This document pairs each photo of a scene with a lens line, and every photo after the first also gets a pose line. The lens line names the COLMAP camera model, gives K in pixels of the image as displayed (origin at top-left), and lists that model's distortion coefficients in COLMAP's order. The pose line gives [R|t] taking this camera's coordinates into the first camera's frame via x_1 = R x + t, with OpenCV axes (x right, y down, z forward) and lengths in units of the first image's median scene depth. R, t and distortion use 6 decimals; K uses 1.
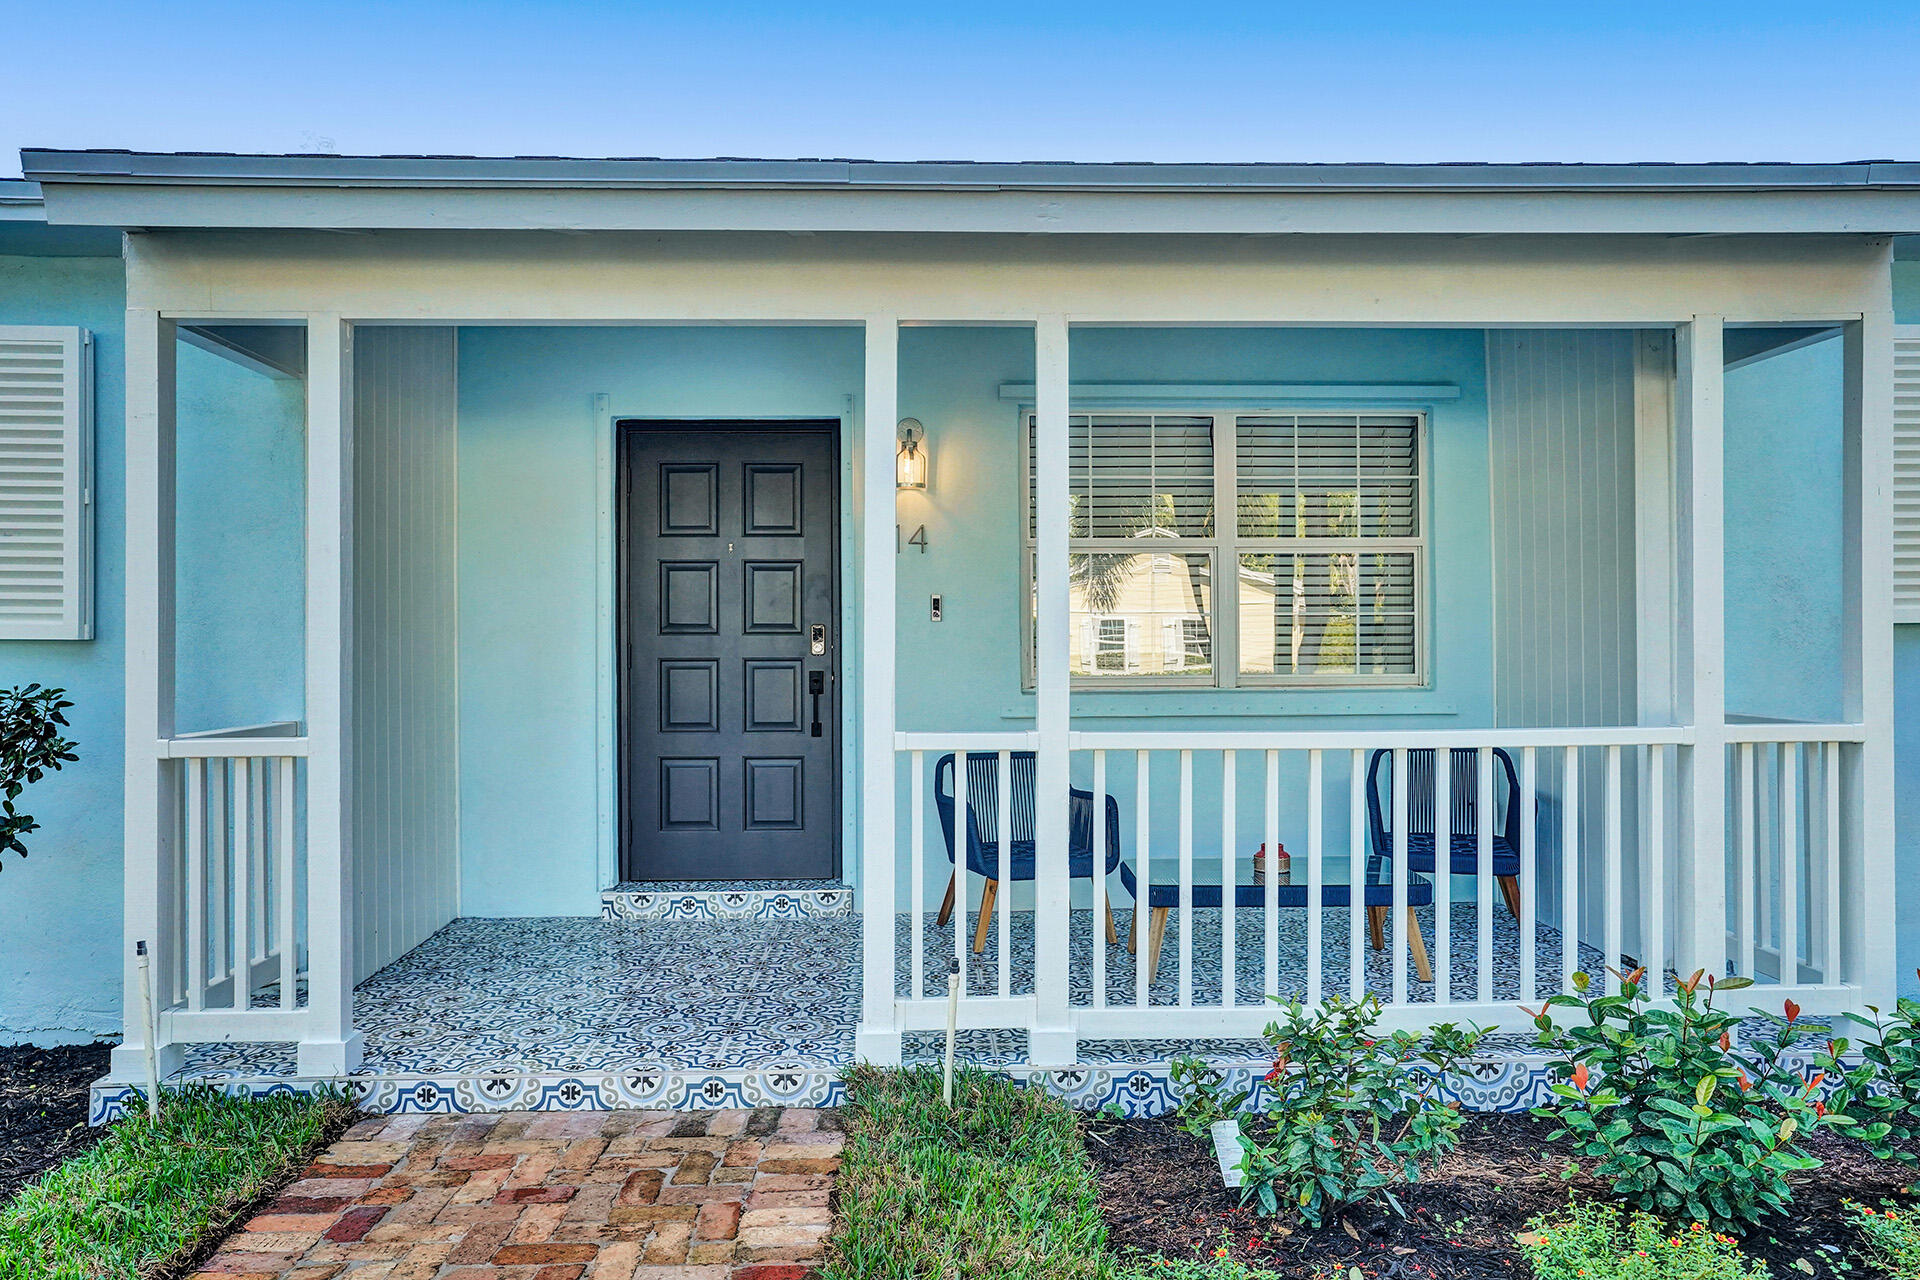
lens RADIAL K [[1373.5, 0, 961.5], [0, 1373.5, 631.8], [0, 0, 1]] dist [-0.001939, -0.000497]
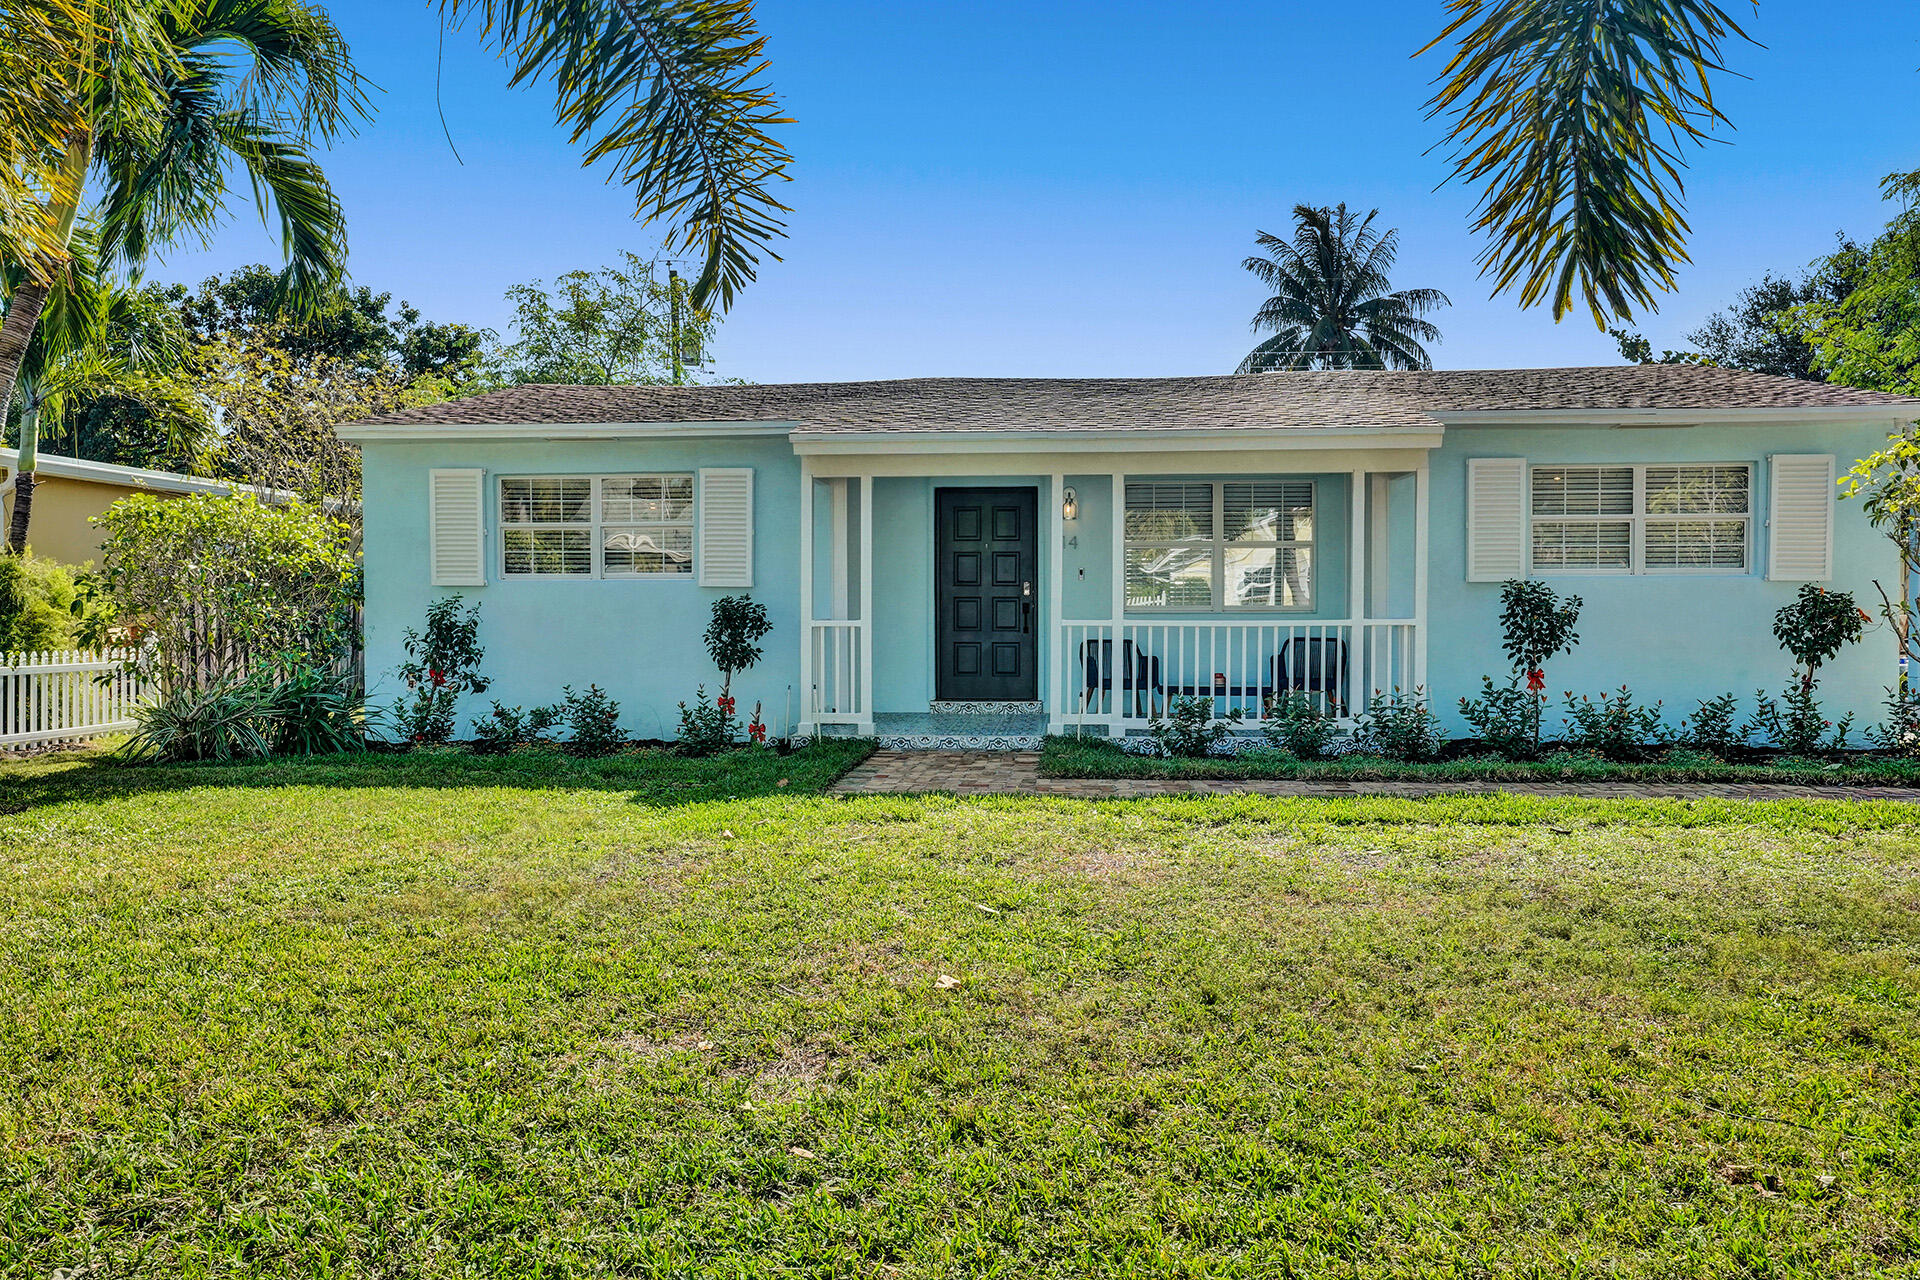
lens RADIAL K [[1445.2, 0, 960.5], [0, 1445.2, 625.3], [0, 0, 1]] dist [-0.007918, -0.000656]
pose [[0.992656, 0.005020, -0.120865, 0.069453], [-0.001911, 0.999665, 0.025825, 0.005234], [0.120954, -0.025405, 0.992333, -1.312147]]
